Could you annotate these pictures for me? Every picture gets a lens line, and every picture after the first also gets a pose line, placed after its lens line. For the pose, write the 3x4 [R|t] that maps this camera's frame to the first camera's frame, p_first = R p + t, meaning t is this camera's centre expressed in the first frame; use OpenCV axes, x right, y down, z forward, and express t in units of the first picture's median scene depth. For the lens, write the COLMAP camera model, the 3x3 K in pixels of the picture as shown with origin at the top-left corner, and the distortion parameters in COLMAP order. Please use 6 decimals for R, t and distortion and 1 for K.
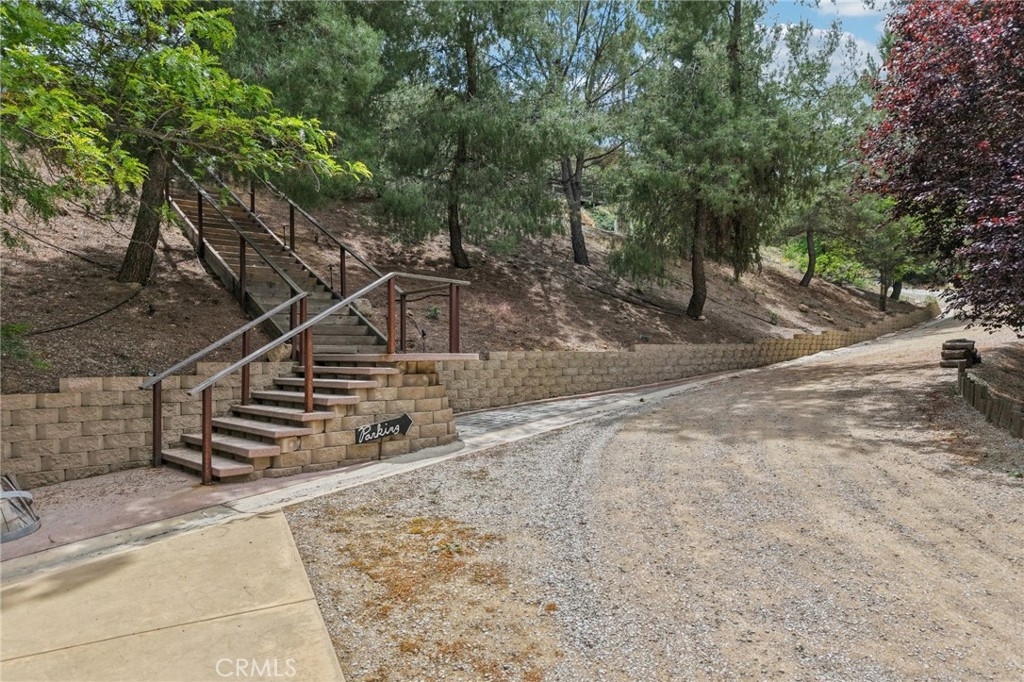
lens RADIAL K [[662.5, 0, 515.0], [0, 662.5, 346.0], [0, 0, 1]] dist [-0.000698, -0.005699]
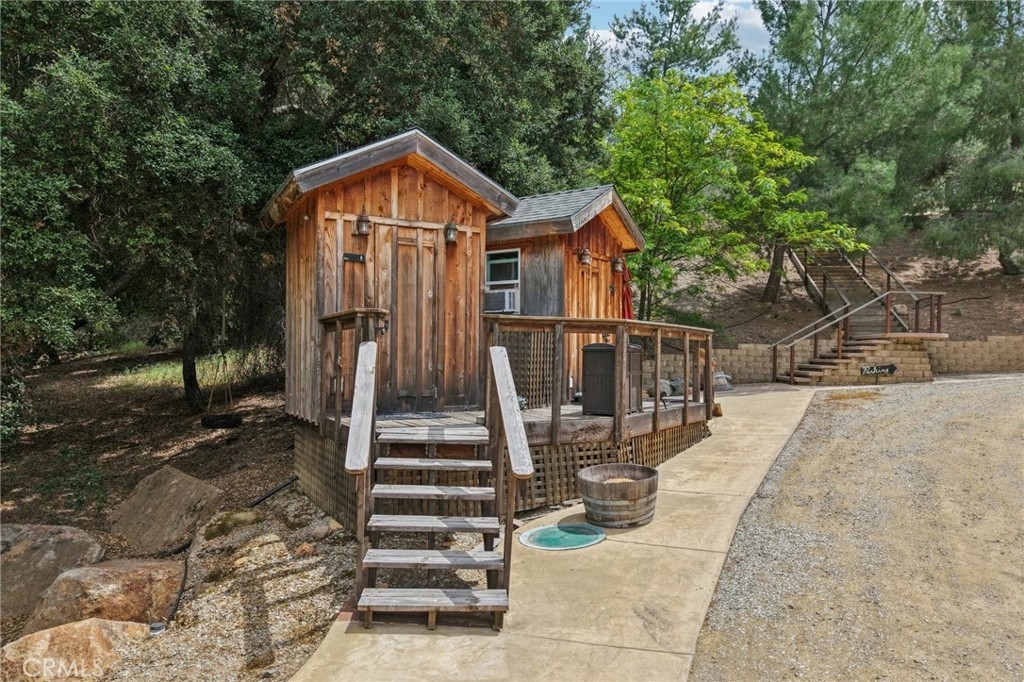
lens RADIAL K [[662.5, 0, 512.5], [0, 662.5, 346.3], [0, 0, 1]] dist [-0.000698, -0.005699]
pose [[0.613526, 0.002068, -0.789672, 0.673052], [-0.010995, 0.999922, -0.005924, 0.073000], [0.789598, 0.012317, 0.613501, -1.063522]]
